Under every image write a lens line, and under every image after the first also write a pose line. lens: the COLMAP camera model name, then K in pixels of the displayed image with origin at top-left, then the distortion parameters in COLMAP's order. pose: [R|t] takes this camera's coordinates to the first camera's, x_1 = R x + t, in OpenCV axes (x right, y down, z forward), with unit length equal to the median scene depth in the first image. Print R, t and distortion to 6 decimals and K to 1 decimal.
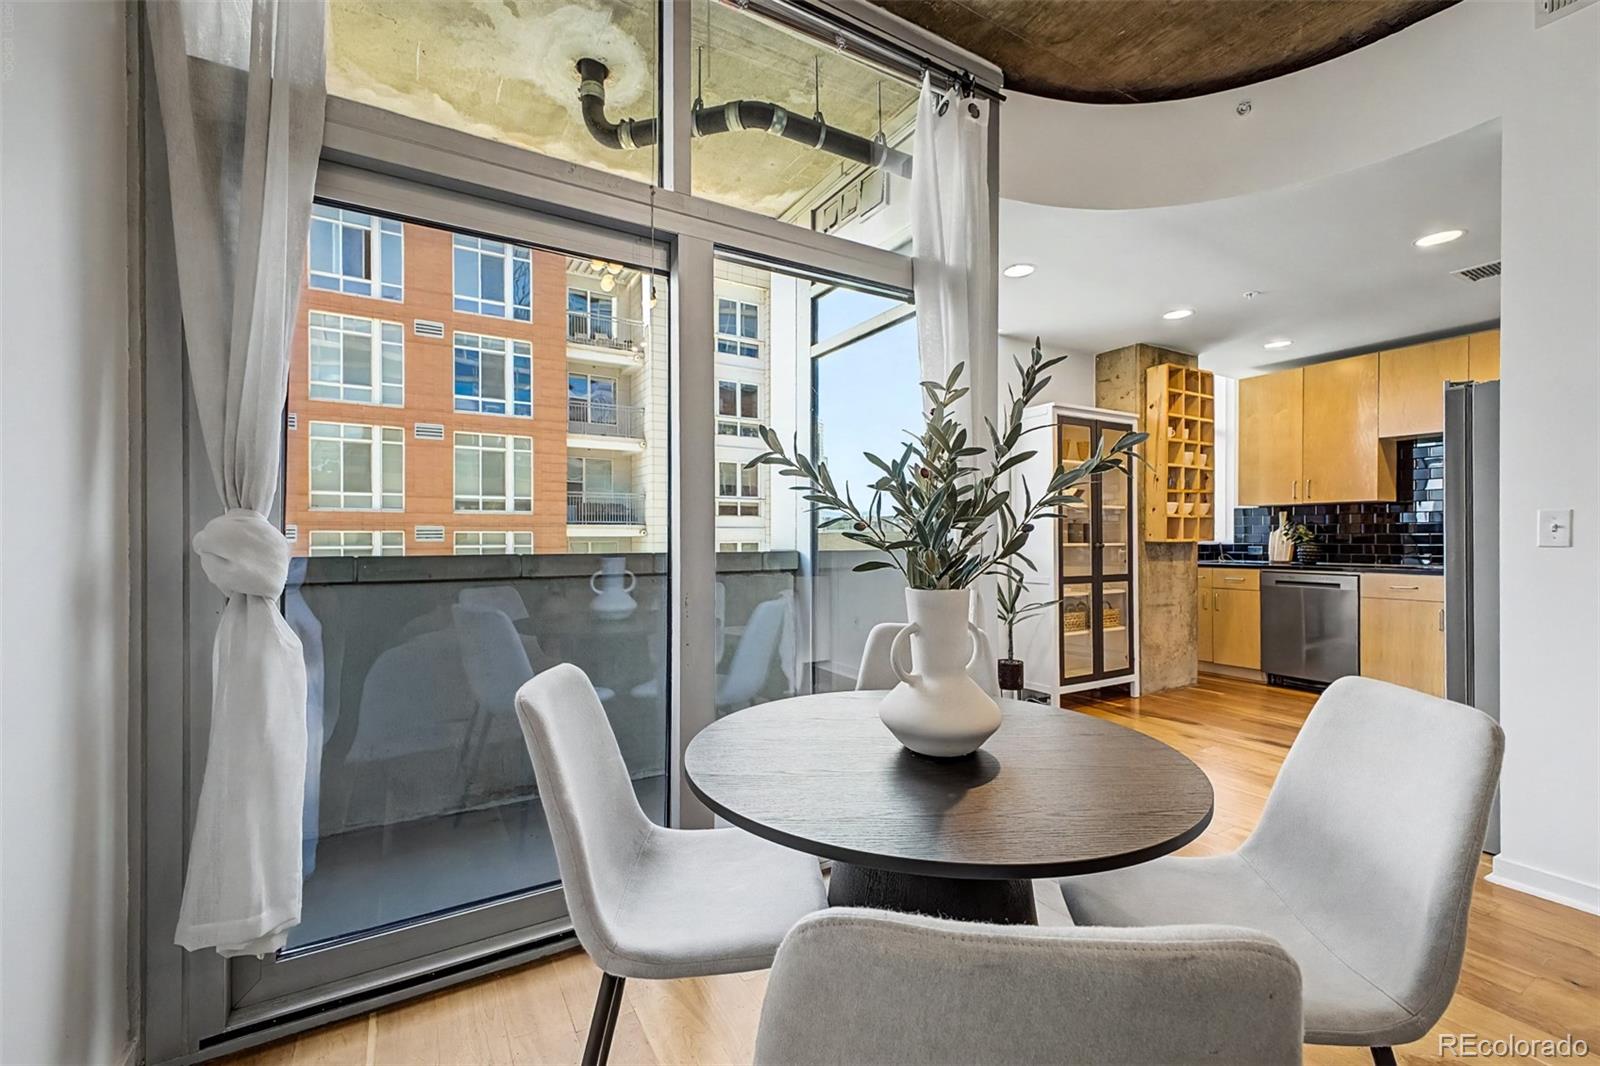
lens RADIAL K [[678.0, 0, 806.4], [0, 678.0, 537.6], [0, 0, 1]] dist [0.011364, -0.001170]
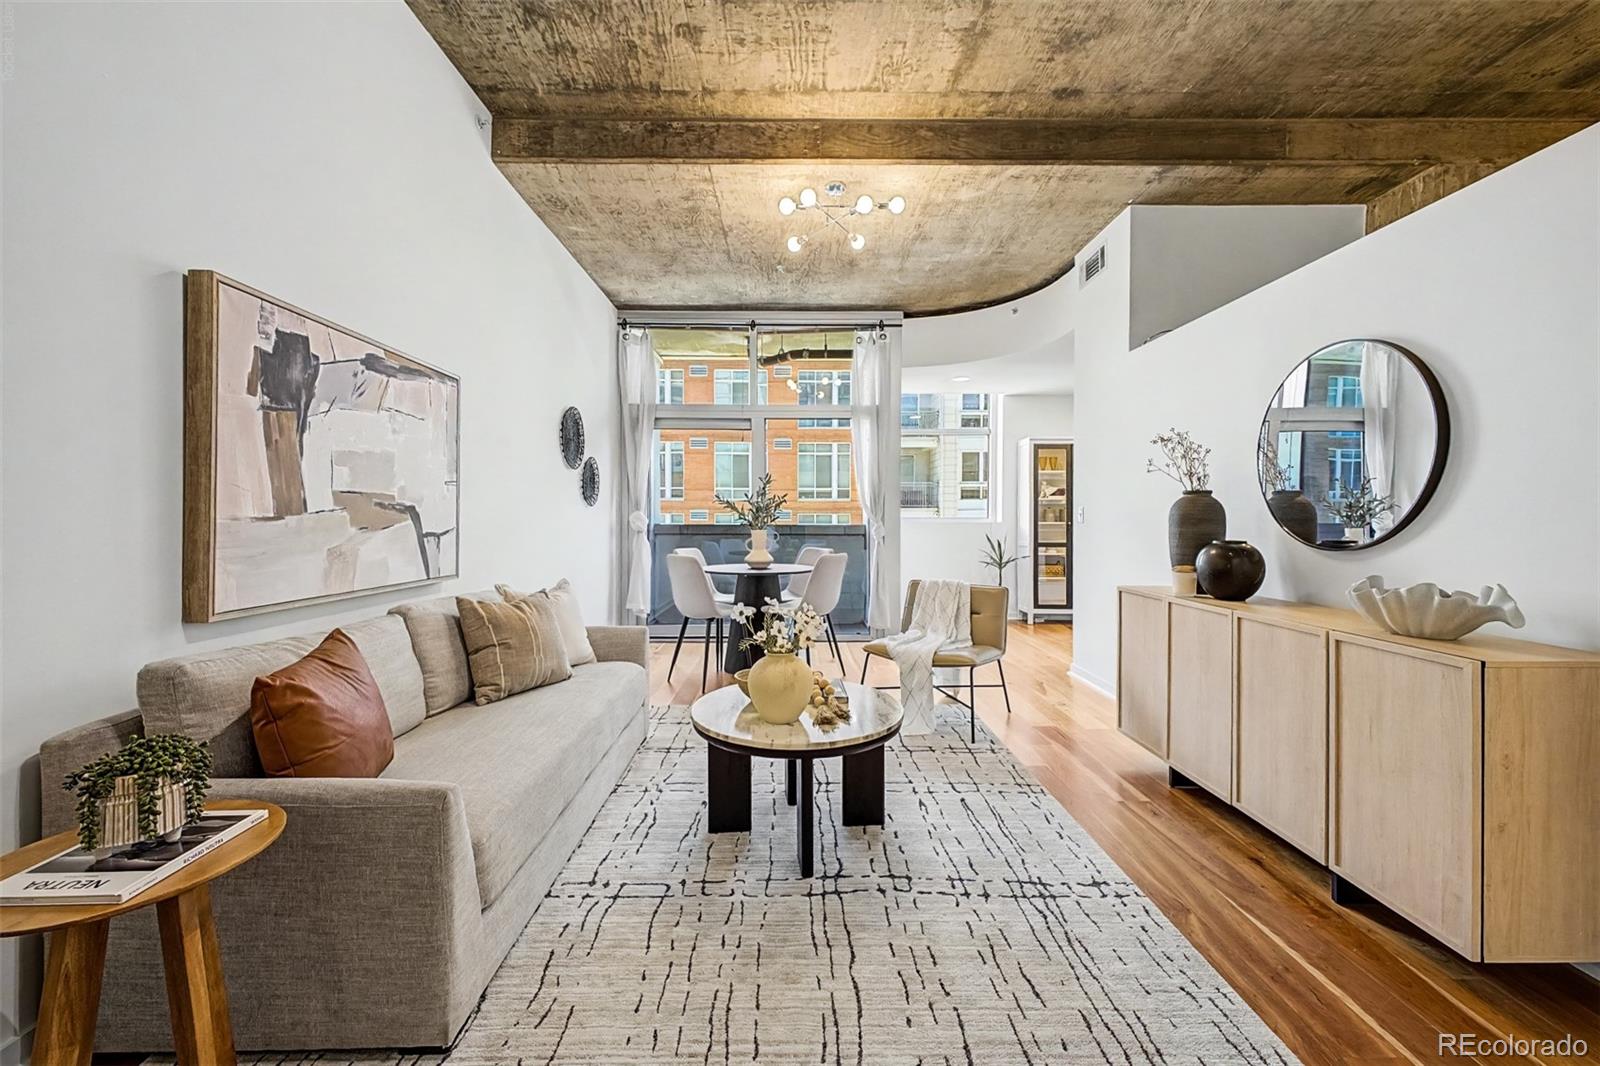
lens RADIAL K [[645.3, 0, 804.2], [0, 645.3, 521.8], [0, 0, 1]] dist [0.018708, -0.005886]
pose [[0.870790, 0.006289, -0.491615, 0.577582], [-0.004184, 0.999977, 0.005382, 0.000302], [0.491638, -0.002630, 0.870796, -0.563382]]
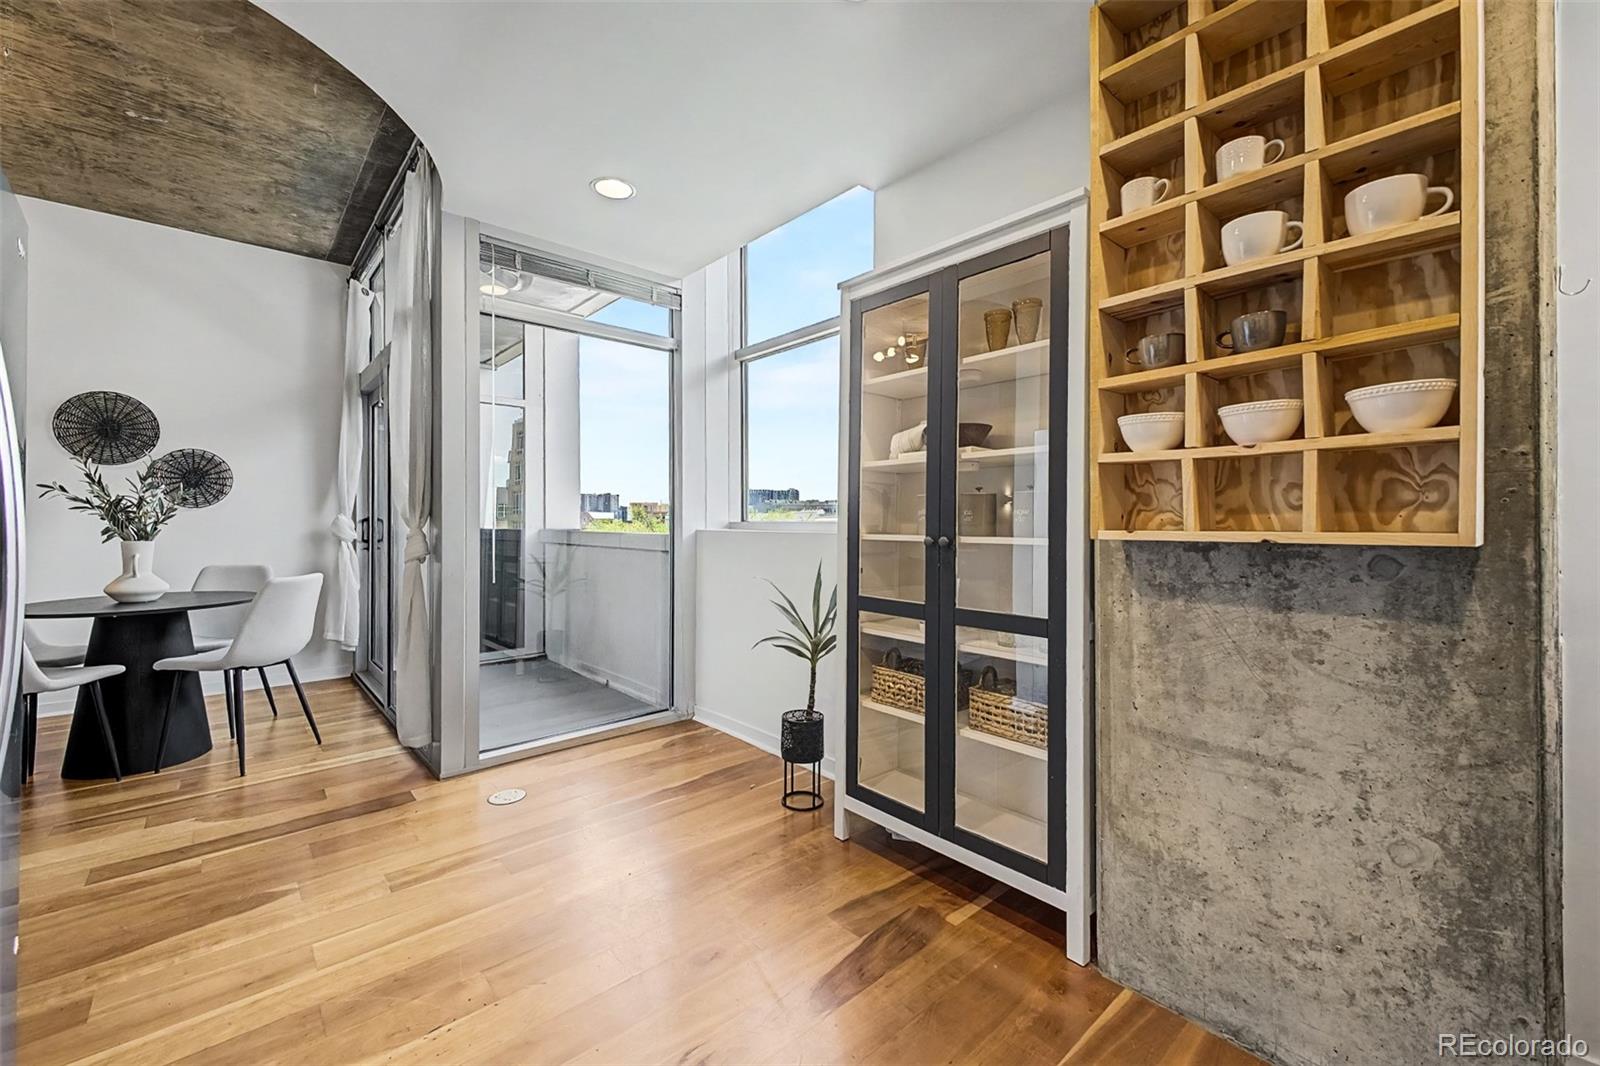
lens RADIAL K [[645.3, 0, 815.7], [0, 645.3, 518.2], [0, 0, 1]] dist [0.018708, -0.005886]
pose [[0.191304, -0.001319, -0.981530, 0.777054], [-0.001144, 0.999998, -0.001567, -0.003629], [0.981530, 0.001423, 0.191302, 0.766898]]
